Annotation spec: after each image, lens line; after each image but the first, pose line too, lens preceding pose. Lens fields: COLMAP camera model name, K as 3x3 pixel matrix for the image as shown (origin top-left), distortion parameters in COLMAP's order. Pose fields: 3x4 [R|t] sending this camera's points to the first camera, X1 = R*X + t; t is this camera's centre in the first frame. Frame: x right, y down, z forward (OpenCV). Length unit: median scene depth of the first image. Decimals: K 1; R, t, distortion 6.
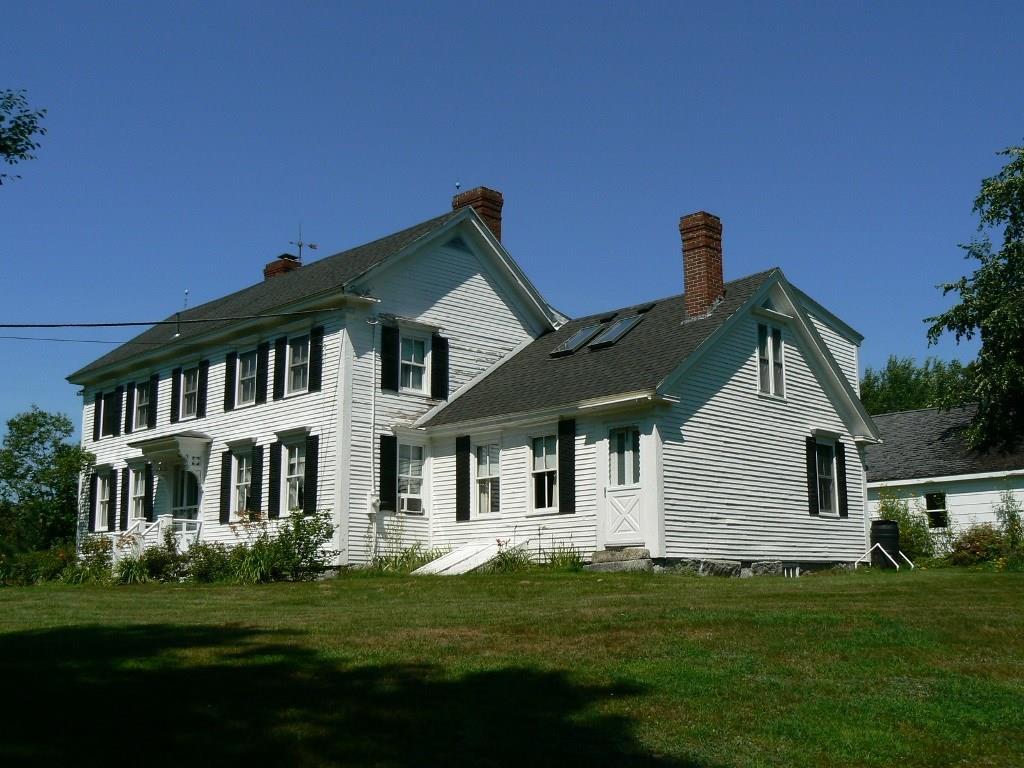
lens RADIAL K [[1110.9, 0, 512.0], [0, 1110.9, 384.0], [0, 0, 1]] dist [-0.196804, 0.239415]
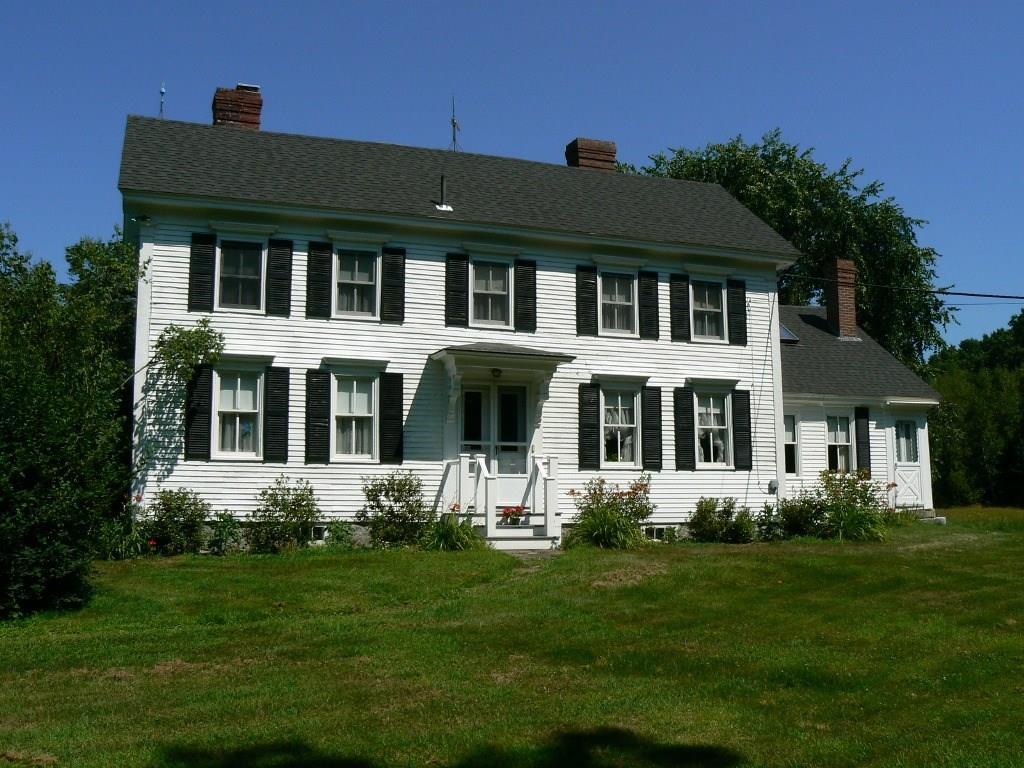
lens RADIAL K [[1110.9, 0, 512.0], [0, 1110.9, 384.0], [0, 0, 1]] dist [-0.196804, 0.239415]
pose [[0.402956, 0.112062, 0.908333, -1.235993], [-0.170147, 0.984346, -0.045959, 0.129772], [-0.899264, -0.136031, 0.415715, 0.820236]]
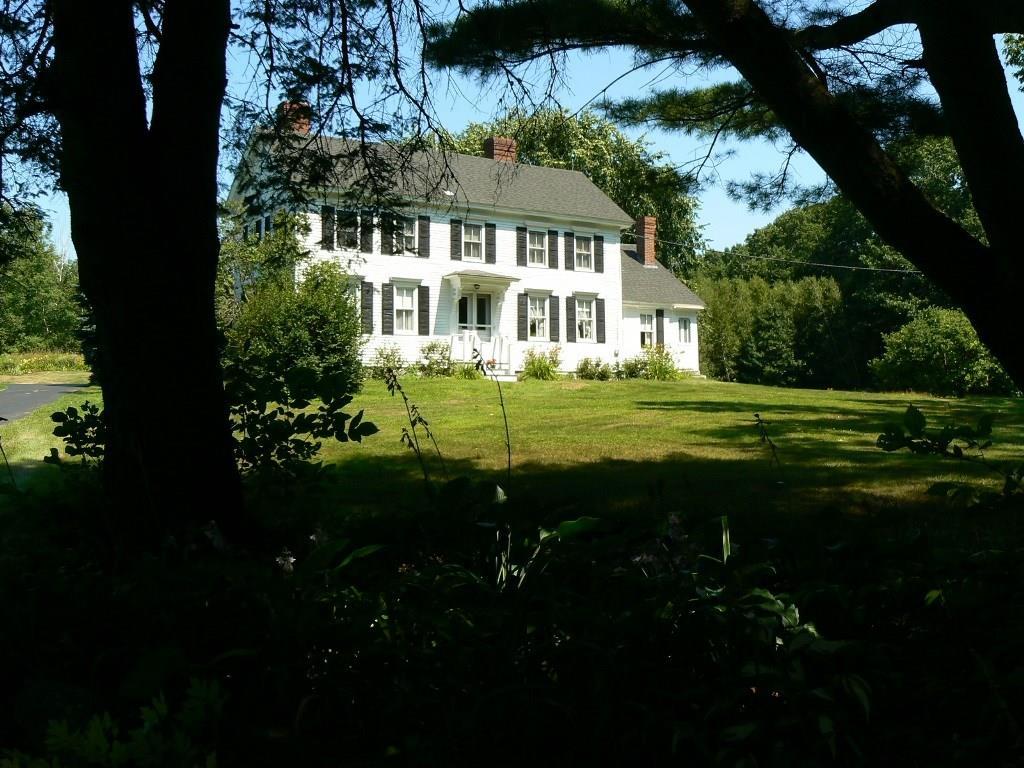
lens RADIAL K [[1110.9, 0, 512.0], [0, 1110.9, 384.0], [0, 0, 1]] dist [-0.196804, 0.239415]
pose [[0.187120, 0.027551, 0.981951, -2.064087], [-0.179138, 0.983802, 0.006533, 0.207566], [-0.965865, -0.177127, 0.189024, 0.823495]]
